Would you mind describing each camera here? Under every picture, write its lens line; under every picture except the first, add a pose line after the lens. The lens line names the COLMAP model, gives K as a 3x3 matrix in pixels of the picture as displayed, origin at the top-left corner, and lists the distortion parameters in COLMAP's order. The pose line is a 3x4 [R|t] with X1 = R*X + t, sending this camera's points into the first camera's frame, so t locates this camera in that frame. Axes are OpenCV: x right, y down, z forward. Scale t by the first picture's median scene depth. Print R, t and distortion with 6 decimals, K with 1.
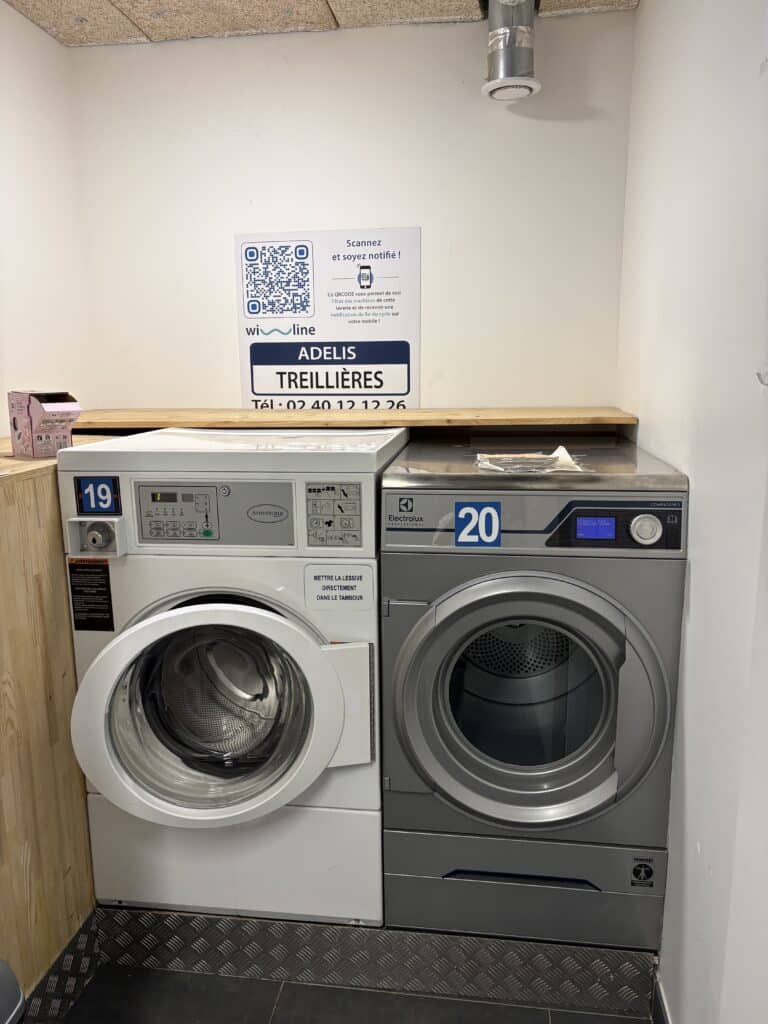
lens RADIAL K [[720.2, 0, 379.7], [0, 720.2, 509.6], [0, 0, 1]] dist [0.004582, -0.019788]
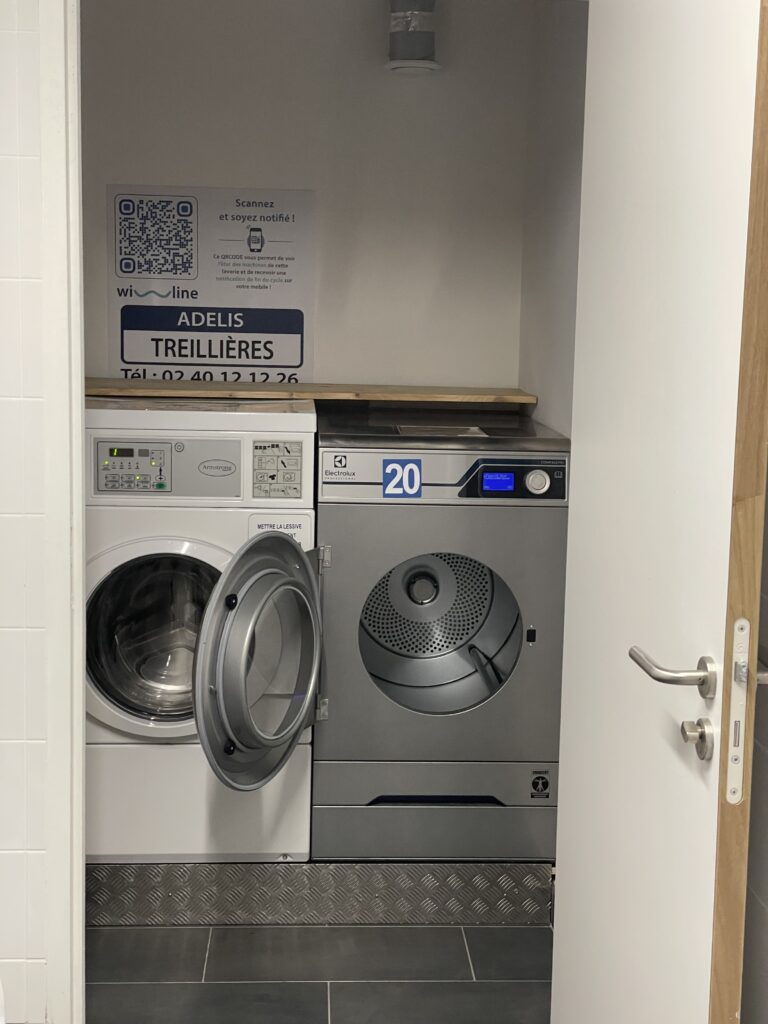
lens RADIAL K [[1550.1, 0, 382.5], [0, 1550.1, 511.5], [0, 0, 1]] dist [-0.107070, 0.000000]
pose [[0.976888, 0.012385, 0.213391, -0.399484], [0.002678, 0.997532, -0.070156, 0.232124], [-0.213733, 0.069106, 0.974445, -1.336292]]
